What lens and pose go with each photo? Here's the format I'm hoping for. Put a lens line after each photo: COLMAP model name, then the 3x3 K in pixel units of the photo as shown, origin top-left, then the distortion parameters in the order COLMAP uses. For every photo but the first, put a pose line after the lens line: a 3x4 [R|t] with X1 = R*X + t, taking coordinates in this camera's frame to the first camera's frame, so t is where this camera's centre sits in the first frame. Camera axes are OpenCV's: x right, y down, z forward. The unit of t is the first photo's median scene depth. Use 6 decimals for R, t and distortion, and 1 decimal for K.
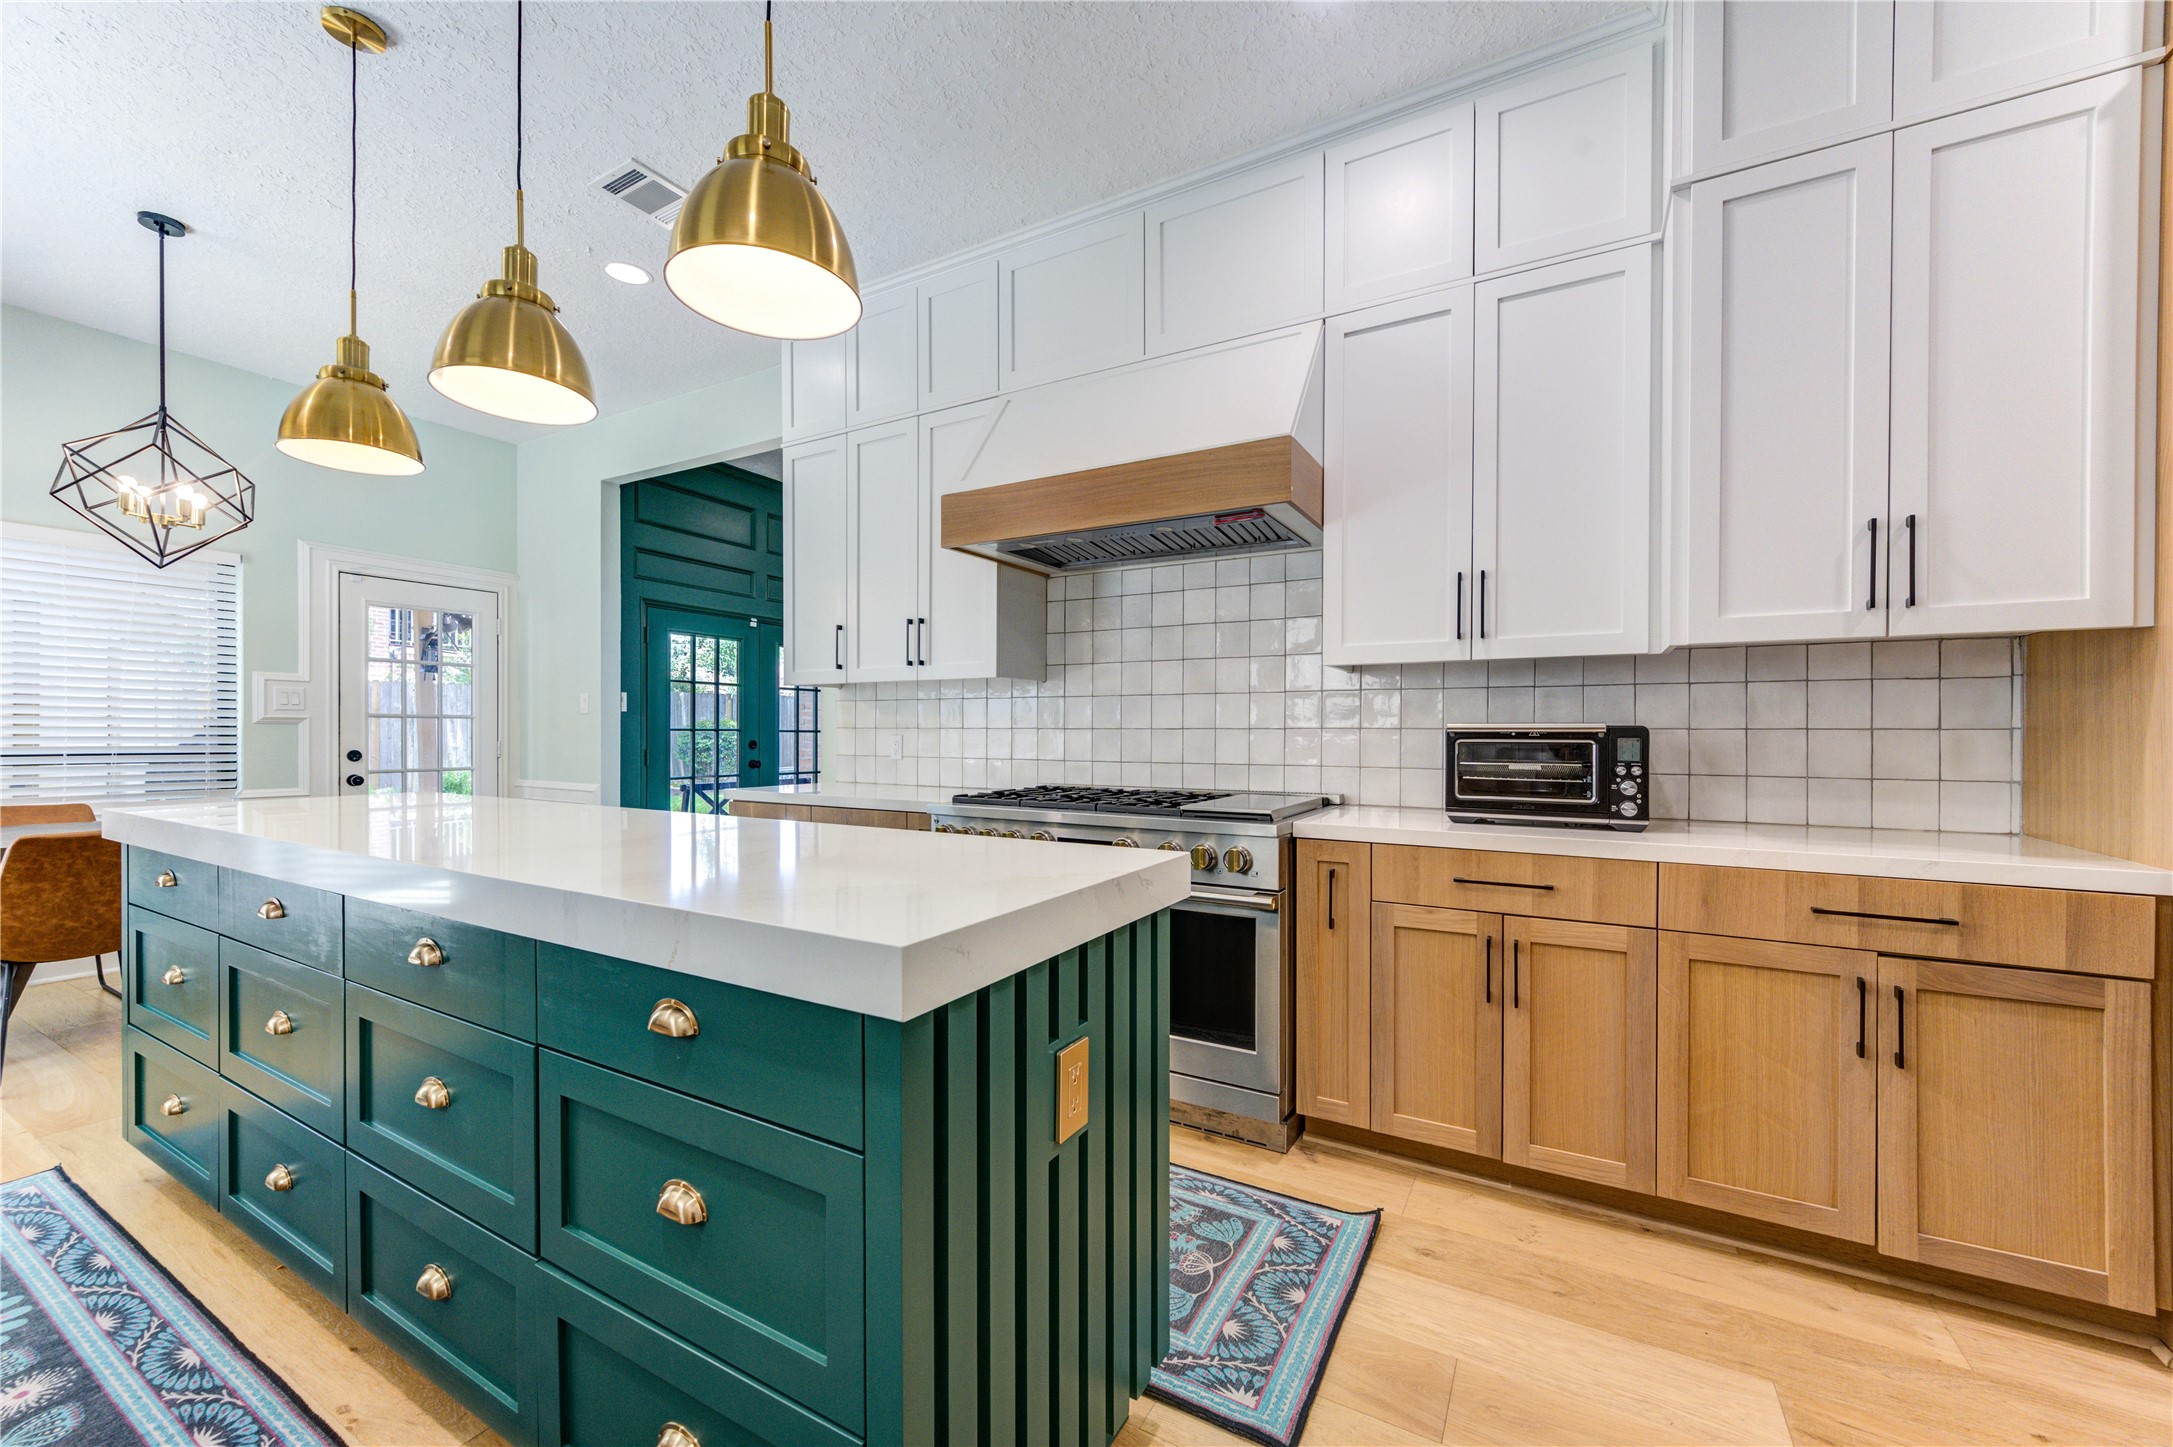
lens RADIAL K [[846.8, 0, 1083.7], [0, 846.8, 734.1], [0, 0, 1]] dist [-0.001421, 0.001876]
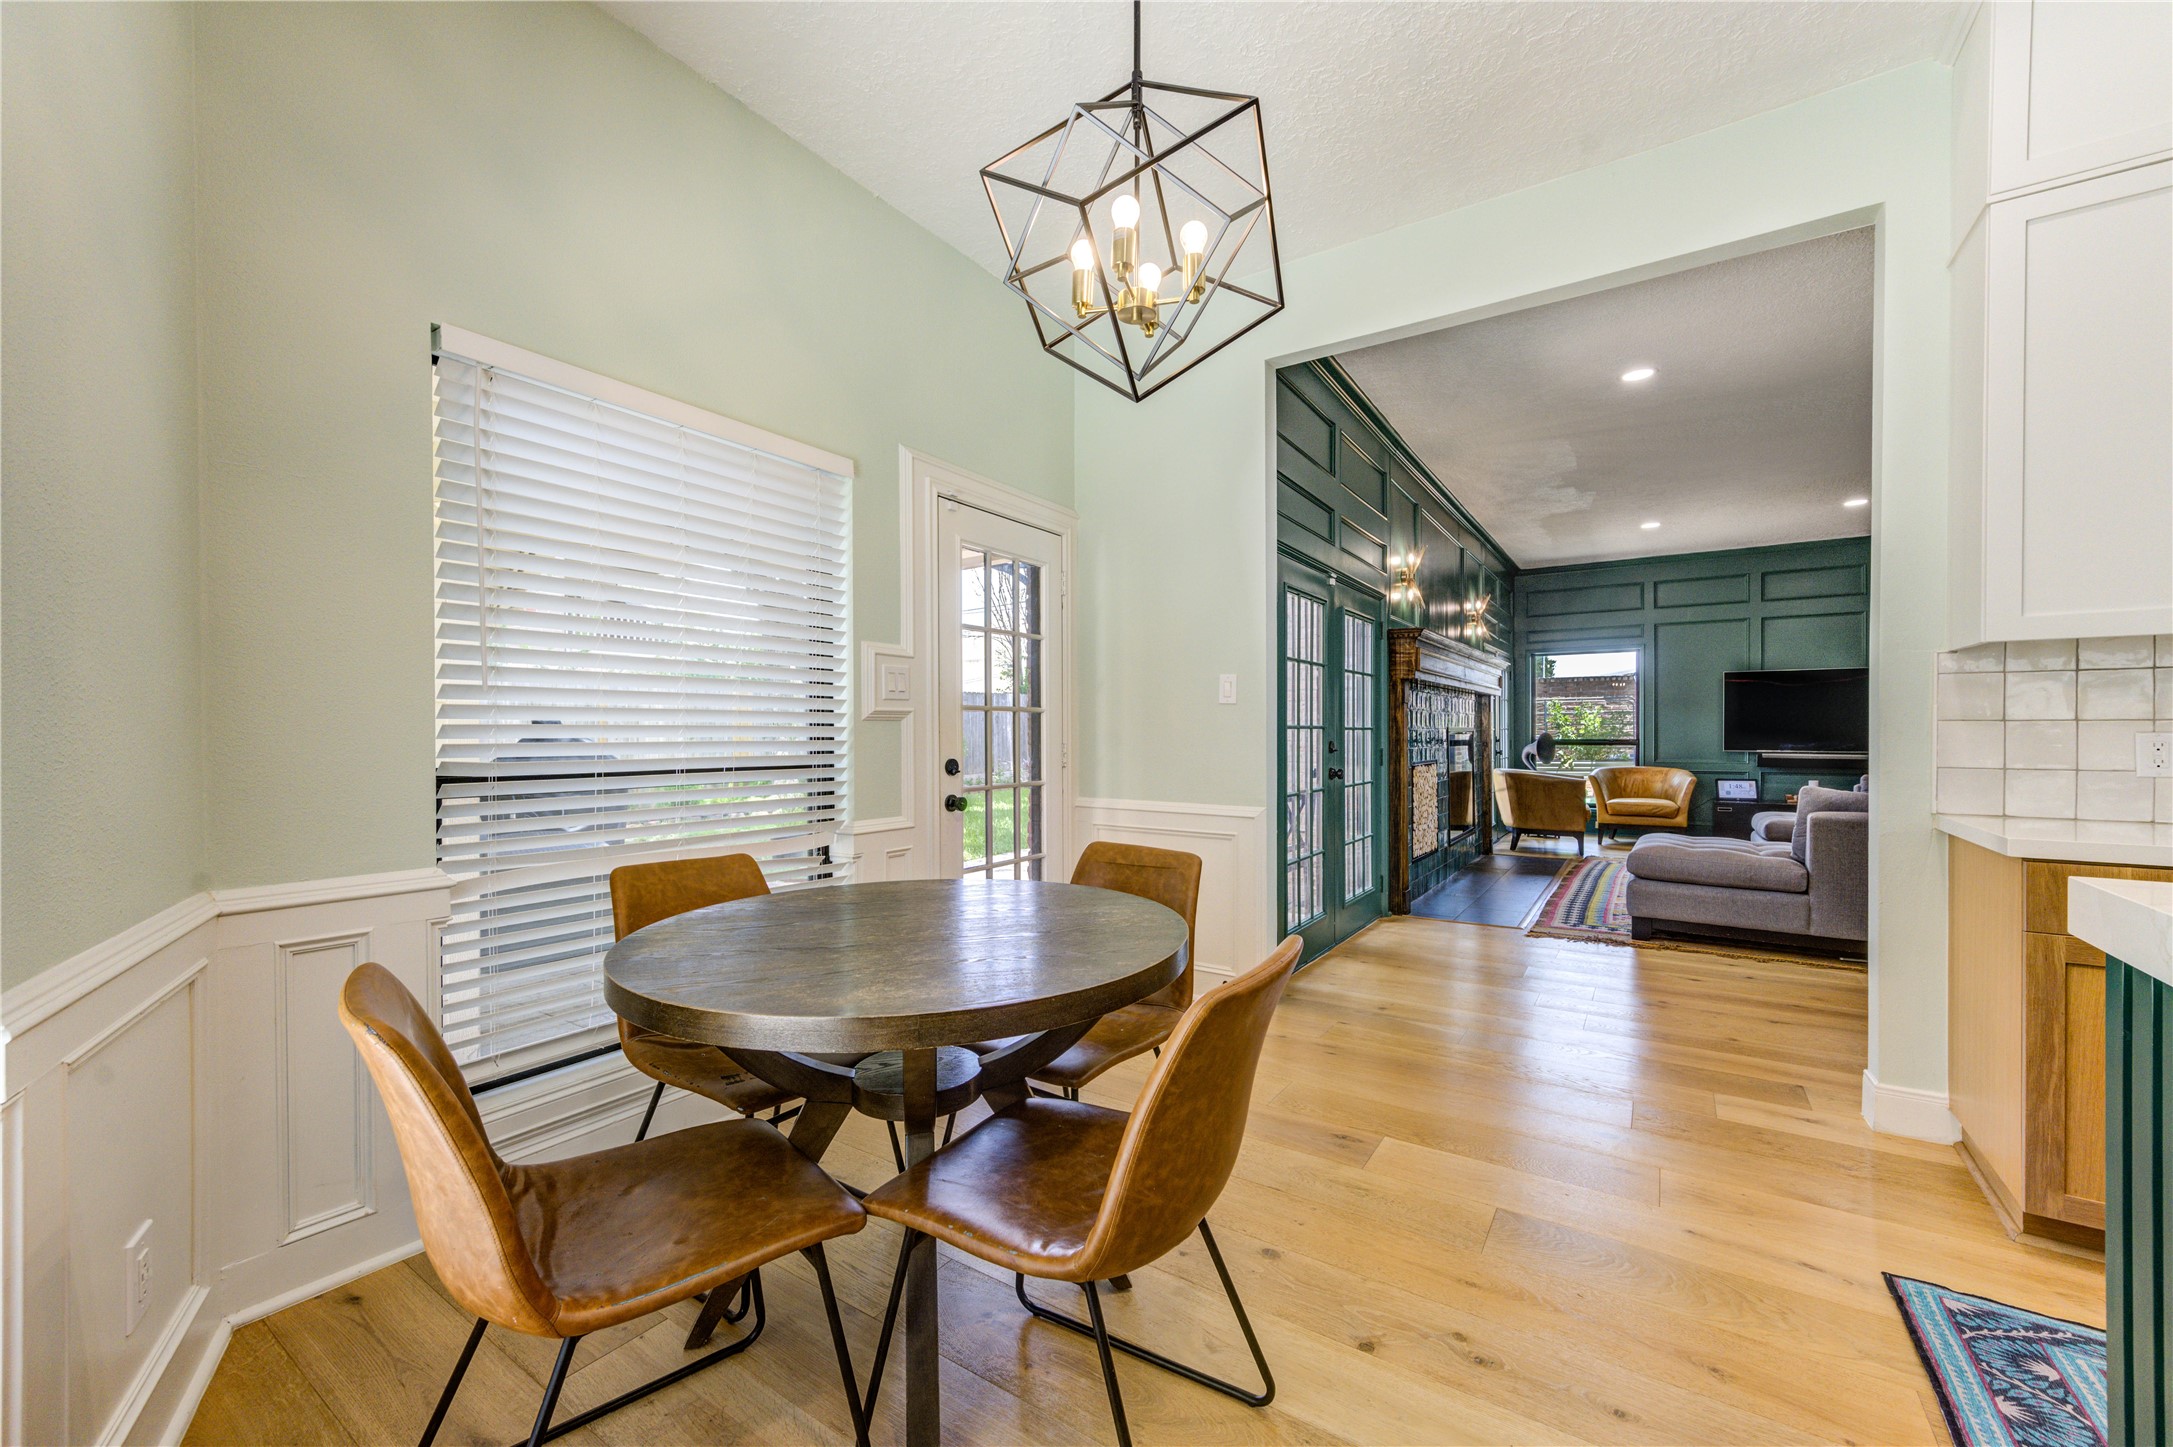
lens RADIAL K [[846.8, 0, 1096.4], [0, 846.8, 723.9], [0, 0, 1]] dist [-0.001421, 0.001876]
pose [[0.997943, -0.010618, -0.063226, -0.731891], [0.009901, 0.999883, -0.011649, -0.000318], [0.063342, 0.010999, 0.997931, 0.344078]]
